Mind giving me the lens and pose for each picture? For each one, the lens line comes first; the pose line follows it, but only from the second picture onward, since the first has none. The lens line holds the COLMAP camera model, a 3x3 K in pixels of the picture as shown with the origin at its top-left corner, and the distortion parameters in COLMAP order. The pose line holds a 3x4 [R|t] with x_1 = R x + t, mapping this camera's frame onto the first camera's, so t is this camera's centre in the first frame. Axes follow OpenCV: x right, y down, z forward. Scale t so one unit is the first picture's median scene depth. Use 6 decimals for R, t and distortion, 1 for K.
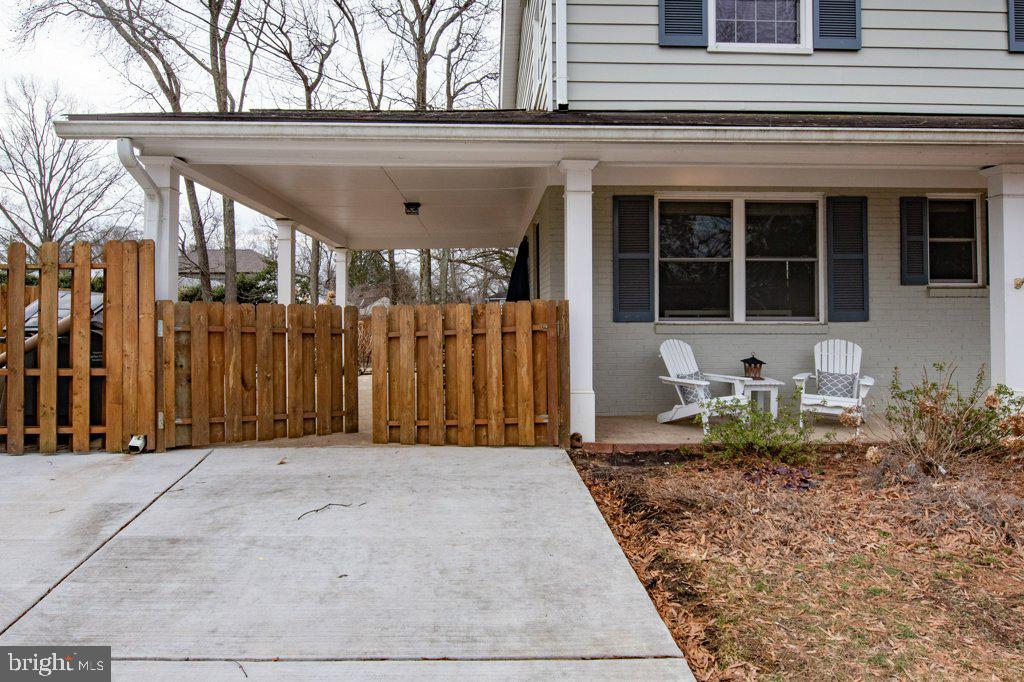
lens RADIAL K [[719.2, 0, 512.0], [0, 719.2, 323.3], [0, 0, 1]] dist [-0.018014, 0.005591]
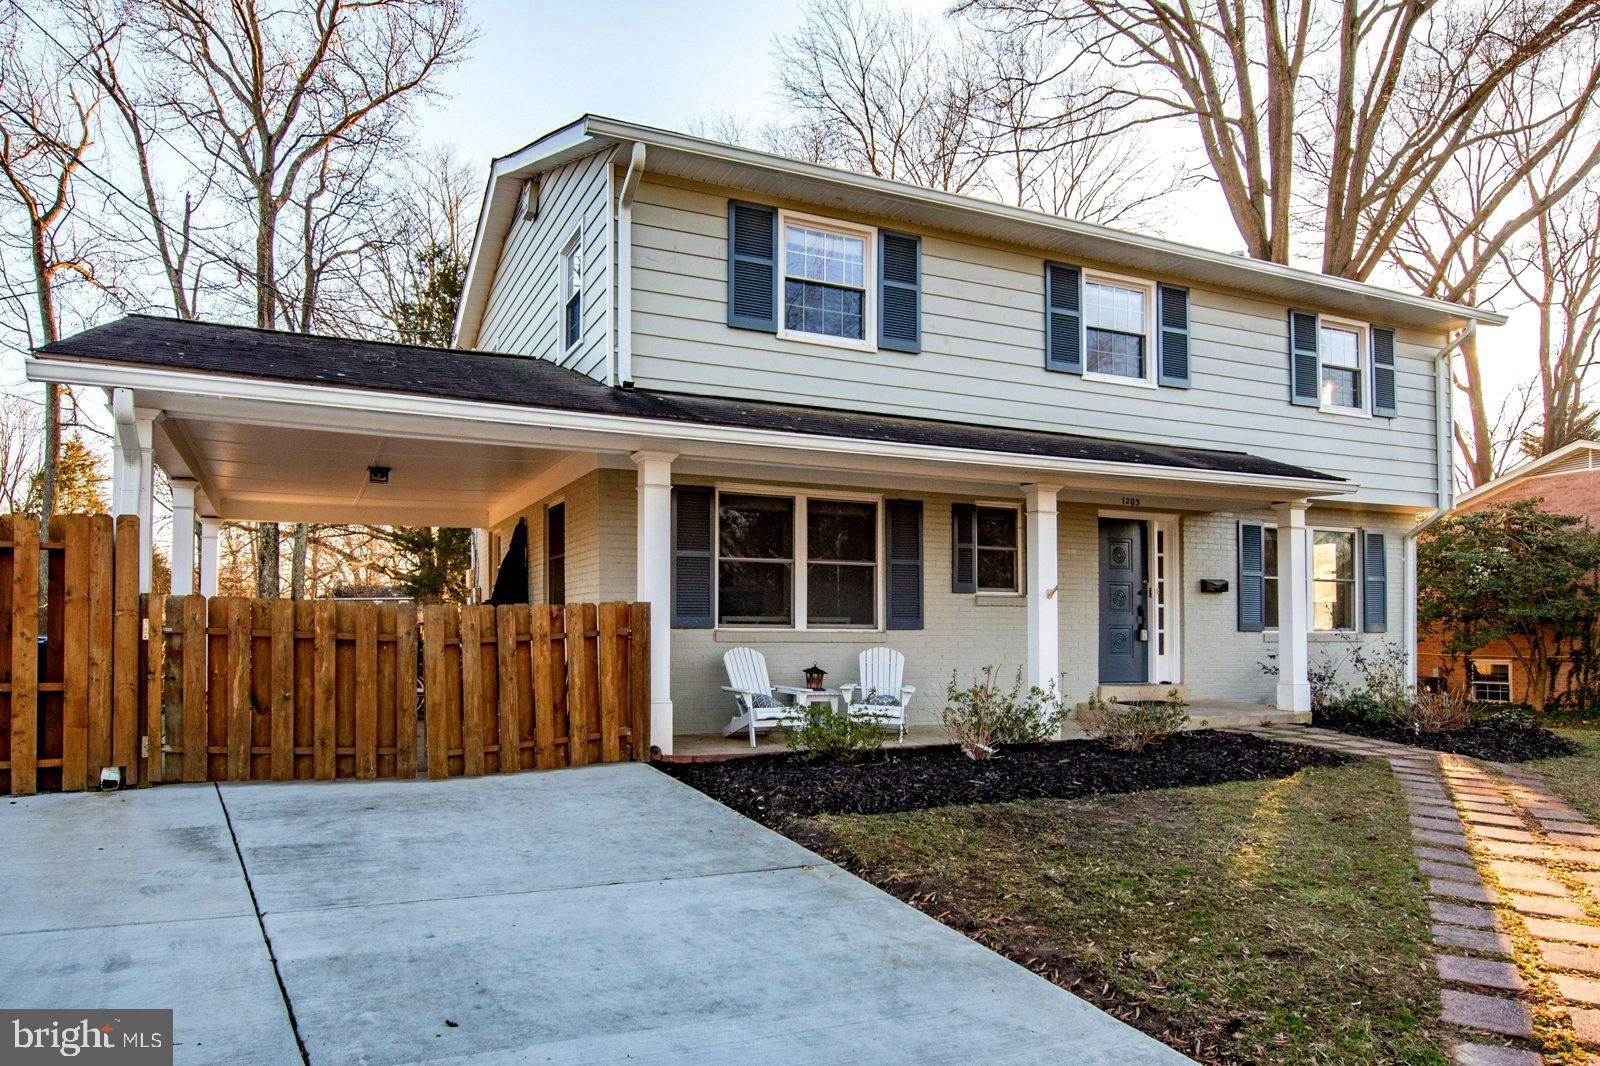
lens RADIAL K [[1020.7, 0, 795.6], [0, 1020.7, 558.4], [0, 0, 1]] dist [-0.036365, 0.002059]
pose [[0.925405, 0.039700, 0.376895, -0.189899], [-0.018442, 0.998037, -0.059846, -0.013690], [-0.378531, 0.048431, 0.924321, -0.219738]]
